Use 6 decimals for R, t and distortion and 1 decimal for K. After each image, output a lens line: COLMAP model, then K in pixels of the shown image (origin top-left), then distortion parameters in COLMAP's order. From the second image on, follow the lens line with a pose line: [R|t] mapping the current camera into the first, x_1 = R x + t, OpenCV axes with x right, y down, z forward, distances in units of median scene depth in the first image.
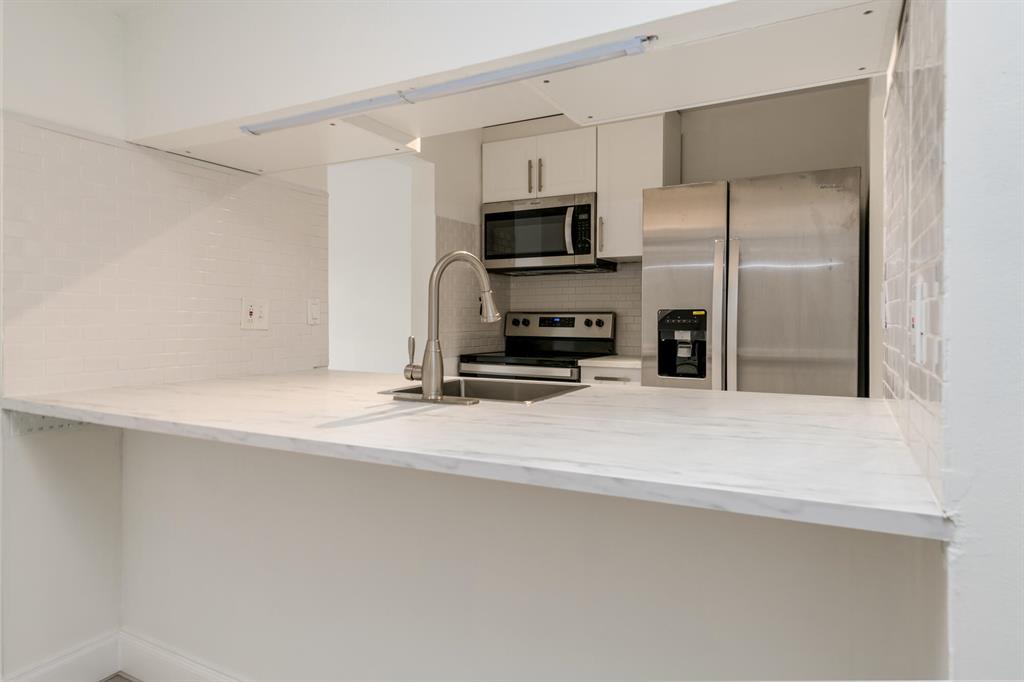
lens RADIAL K [[606.7, 0, 511.5], [0, 606.7, 319.5], [0, 0, 1]] dist [-0.000386, -0.000020]
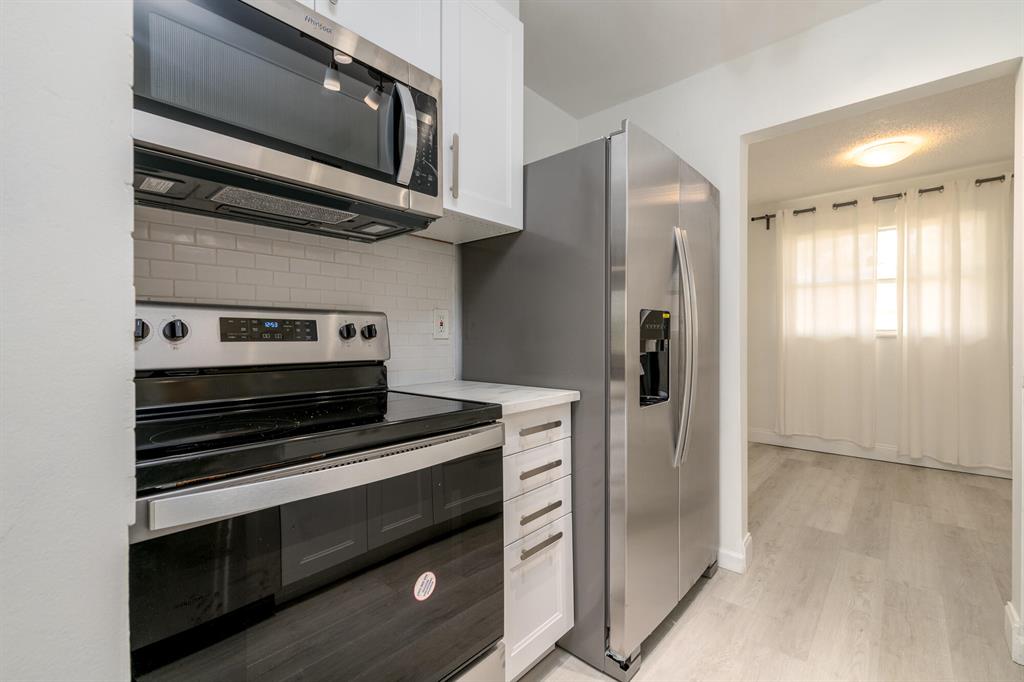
lens RADIAL K [[458.4, 0, 510.8], [0, 458.4, 338.7], [0, 0, 1]] dist [0.013815, -0.000504]
pose [[0.218800, -0.006502, 0.975748, -0.217692], [0.005713, 0.999969, 0.005383, 0.009988], [-0.975753, 0.004397, 0.218831, 0.781610]]
